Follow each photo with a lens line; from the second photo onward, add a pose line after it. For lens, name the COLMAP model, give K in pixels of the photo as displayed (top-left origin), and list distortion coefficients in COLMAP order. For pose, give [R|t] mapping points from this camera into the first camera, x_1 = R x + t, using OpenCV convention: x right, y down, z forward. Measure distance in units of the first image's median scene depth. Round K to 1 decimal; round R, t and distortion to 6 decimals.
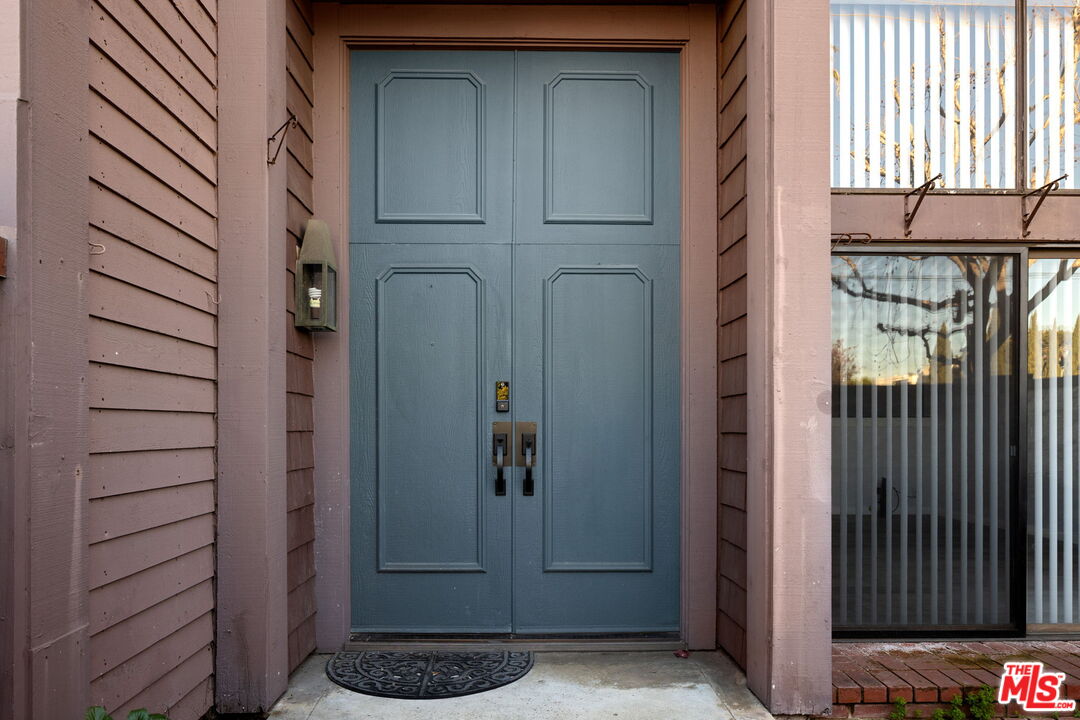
lens RADIAL K [[737.7, 0, 532.5], [0, 737.7, 429.0], [0, 0, 1]] dist [-0.005246, -0.003231]
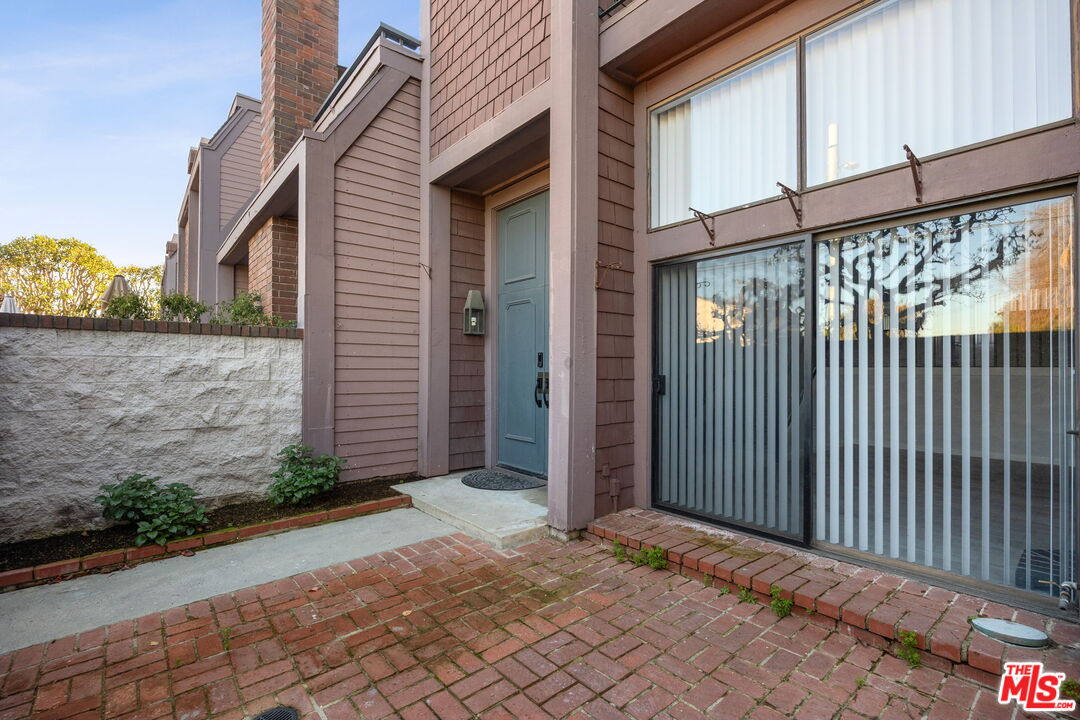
lens RADIAL K [[487.6, 0, 542.0], [0, 487.6, 360.1], [0, 0, 1]] dist [-0.018723, 0.001977]
pose [[0.628885, -0.012209, -0.777402, 1.148854], [-0.003755, 0.999817, -0.018740, -0.018133], [0.777489, 0.014704, 0.628725, 0.155836]]
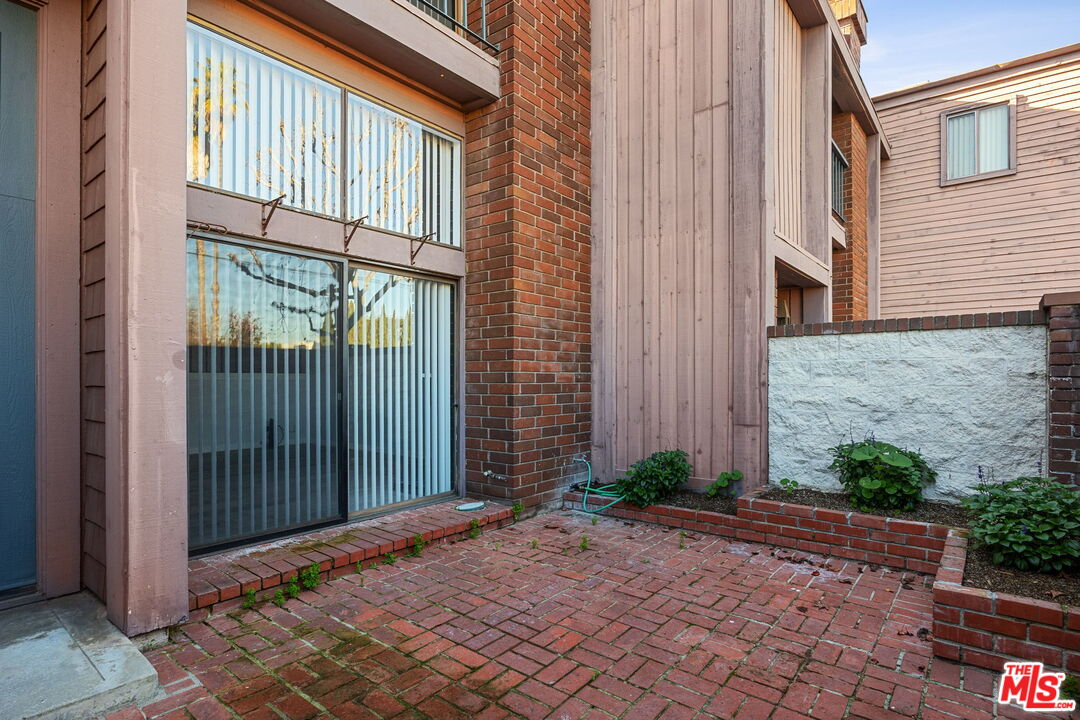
lens RADIAL K [[551.8, 0, 538.7], [0, 551.8, 381.0], [0, 0, 1]] dist [-0.007924, 0.000424]
pose [[0.644791, -0.002951, 0.764353, 0.079669], [0.003440, 0.999994, 0.000958, -0.000905], [-0.764351, 0.002012, 0.644797, -0.013353]]
